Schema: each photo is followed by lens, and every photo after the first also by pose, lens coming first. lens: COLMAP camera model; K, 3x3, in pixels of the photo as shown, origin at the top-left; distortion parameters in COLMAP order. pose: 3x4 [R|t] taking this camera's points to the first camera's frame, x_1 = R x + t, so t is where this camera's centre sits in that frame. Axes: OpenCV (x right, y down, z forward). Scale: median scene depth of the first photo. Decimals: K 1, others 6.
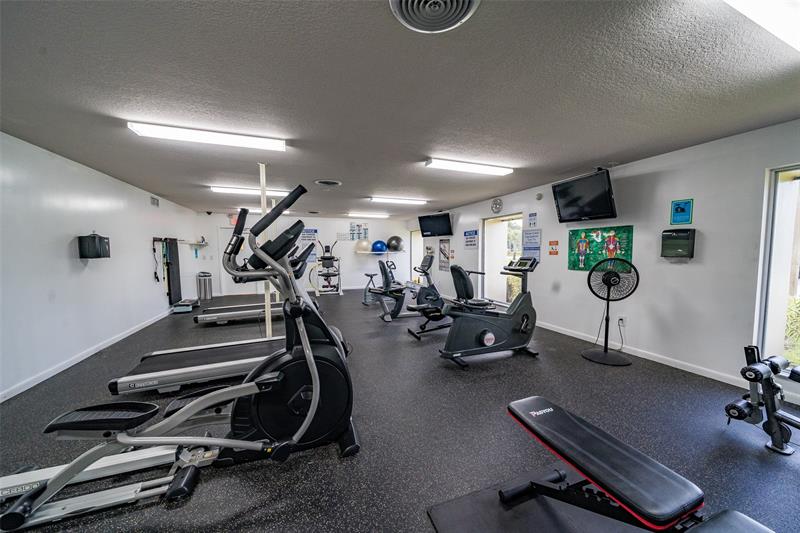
lens RADIAL K [[279.7, 0, 400.5], [0, 279.7, 267.5], [0, 0, 1]] dist [0.001626, 0.000000]
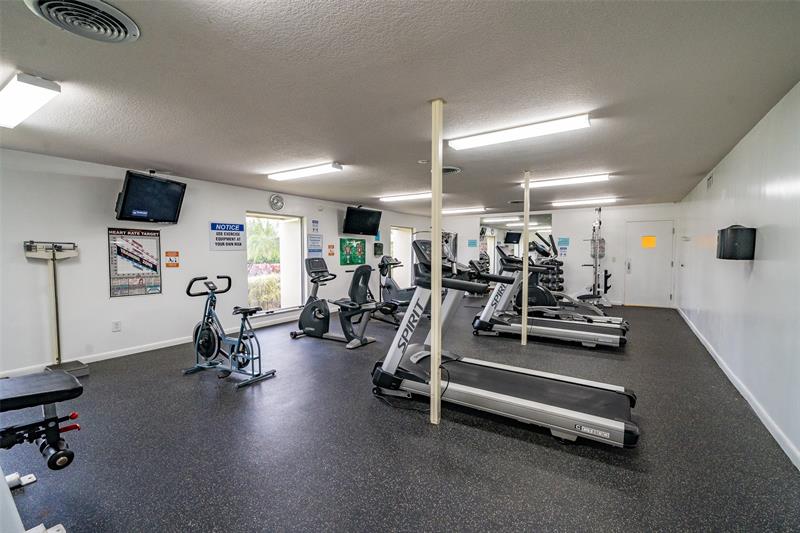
lens RADIAL K [[350.7, 0, 401.2], [0, 350.7, 268.5], [0, 0, 1]] dist [0.000128, -0.000002]
pose [[-0.575920, -0.030852, 0.816924, -0.953424], [0.056909, 0.995350, 0.077710, -0.088334], [-0.815523, 0.091245, -0.571486, 1.584612]]
